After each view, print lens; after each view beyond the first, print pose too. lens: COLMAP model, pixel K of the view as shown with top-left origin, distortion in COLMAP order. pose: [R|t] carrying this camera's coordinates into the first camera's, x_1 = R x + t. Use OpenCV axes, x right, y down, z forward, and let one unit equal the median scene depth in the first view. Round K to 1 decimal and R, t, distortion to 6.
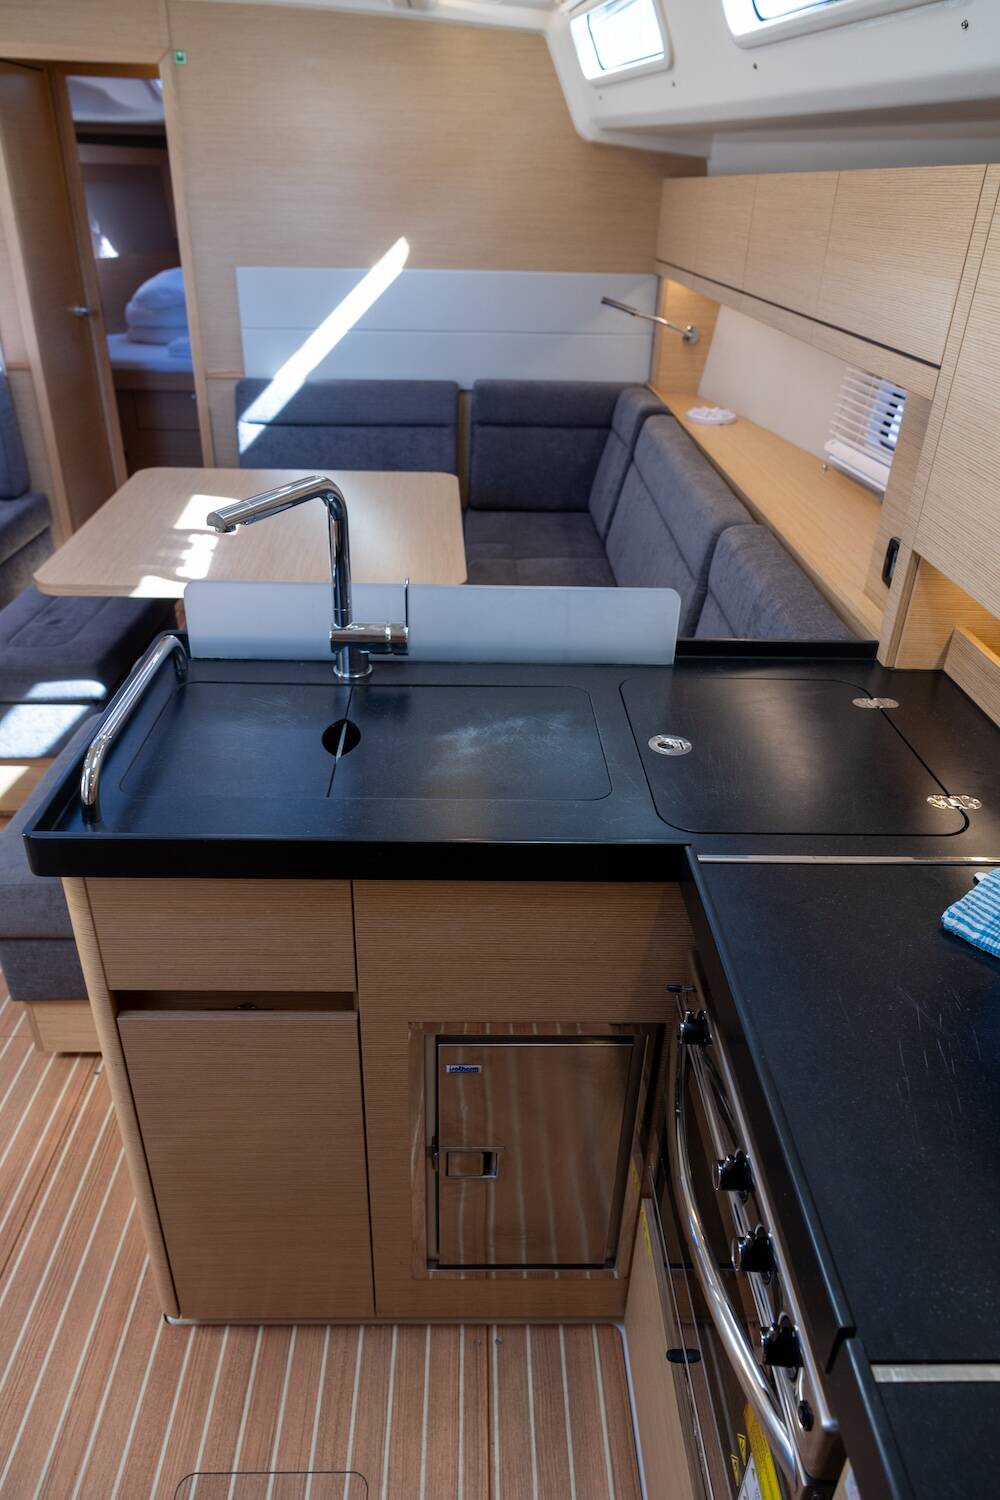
lens RADIAL K [[1009.6, 0, 508.8], [0, 1009.6, 750.5], [0, 0, 1]] dist [0.002059, 0.007535]
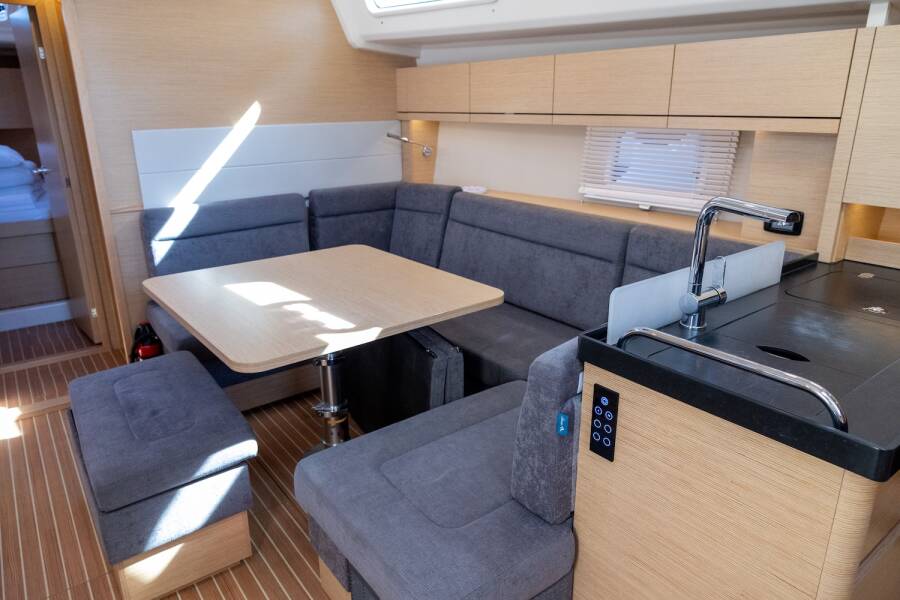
lens RADIAL K [[605.8, 0, 450.7], [0, 605.8, 294.6], [0, 0, 1]] dist [0.002059, 0.007535]
pose [[0.797098, -0.212259, 0.565315, -0.428941], [0.321494, 0.941643, -0.099748, -0.061585], [-0.511153, 0.261254, 0.818822, 0.190113]]
